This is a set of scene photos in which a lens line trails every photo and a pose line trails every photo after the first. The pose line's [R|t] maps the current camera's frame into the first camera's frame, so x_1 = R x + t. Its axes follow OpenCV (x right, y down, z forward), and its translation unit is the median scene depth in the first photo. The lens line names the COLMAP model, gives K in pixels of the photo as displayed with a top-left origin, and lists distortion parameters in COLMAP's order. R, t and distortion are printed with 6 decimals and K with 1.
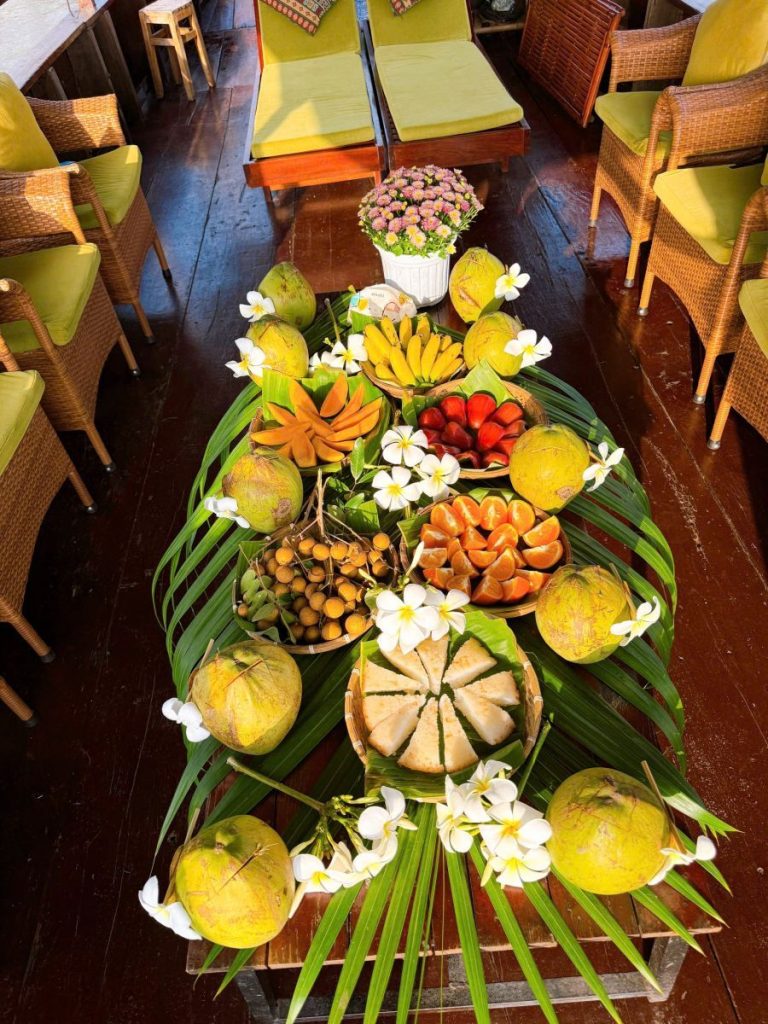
lens RADIAL K [[702.1, 0, 384.0], [0, 702.1, 512.0], [0, 0, 1]] dist [-0.005593, -0.004000]
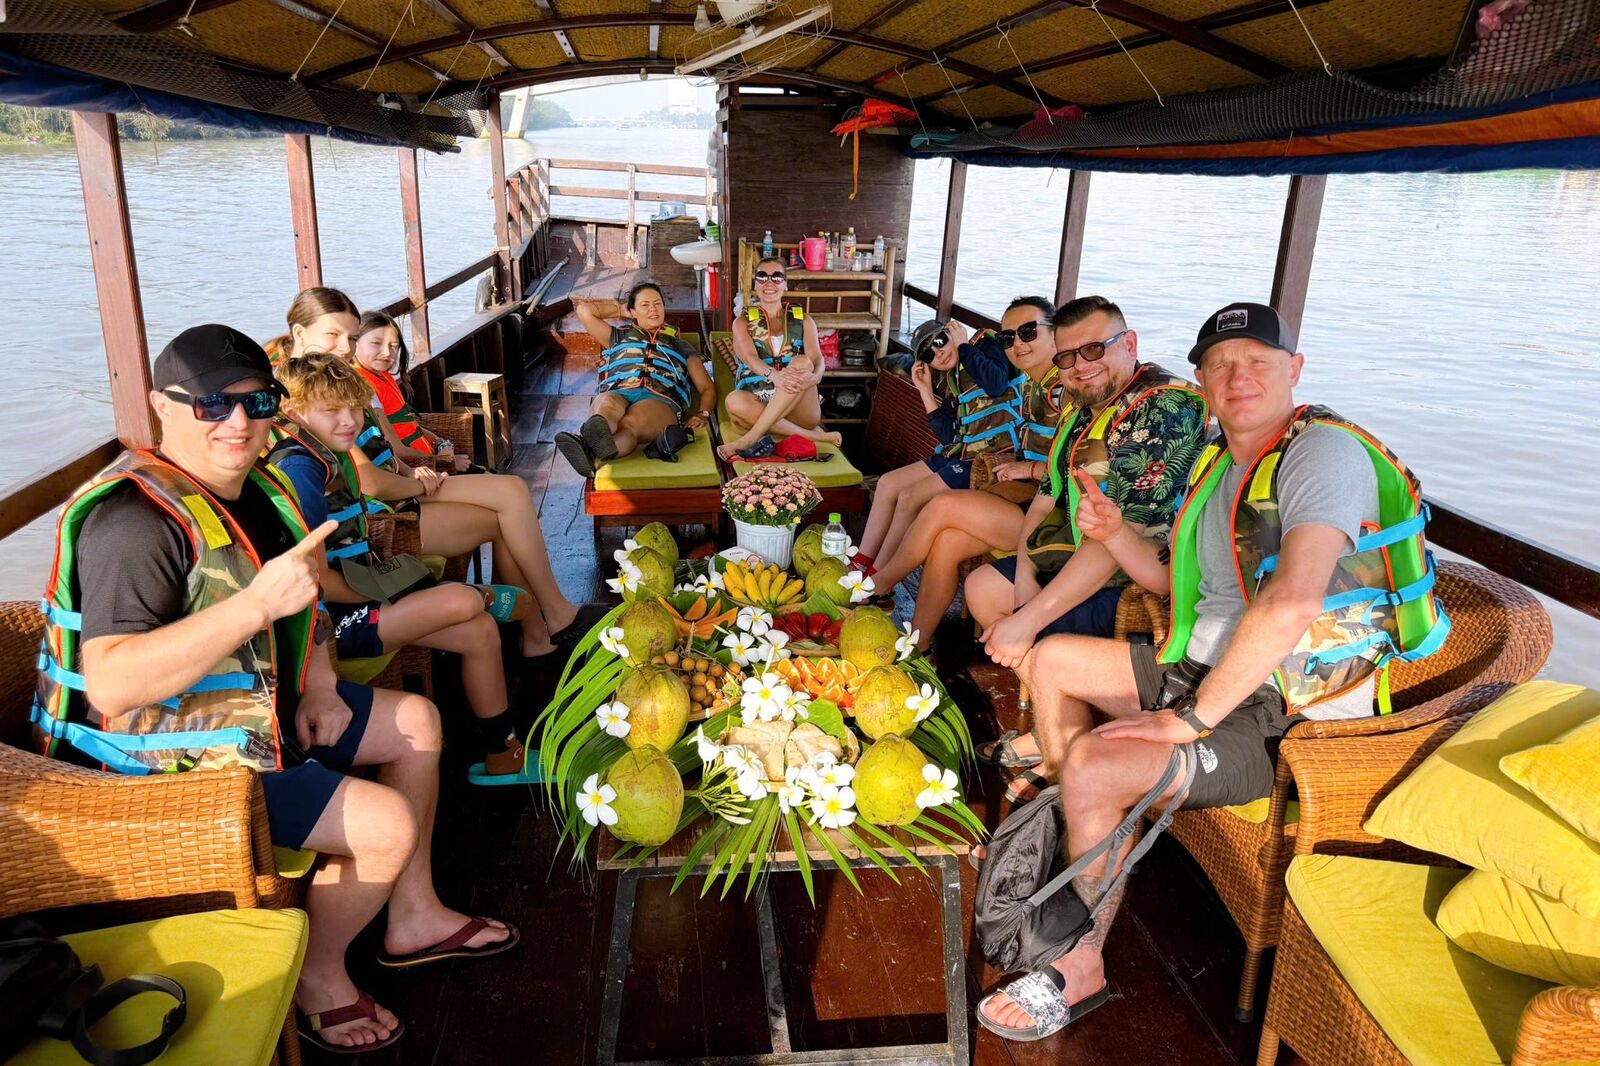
lens RADIAL K [[1131.0, 0, 800.0], [0, 1131.0, 533.0], [0, 0, 1]] dist [0.001827, 0.000128]
pose [[0.989878, 0.102688, 0.097968, -0.092223], [-0.038582, 0.858989, -0.510538, 0.665358], [-0.136579, 0.501590, 0.854256, -0.698129]]
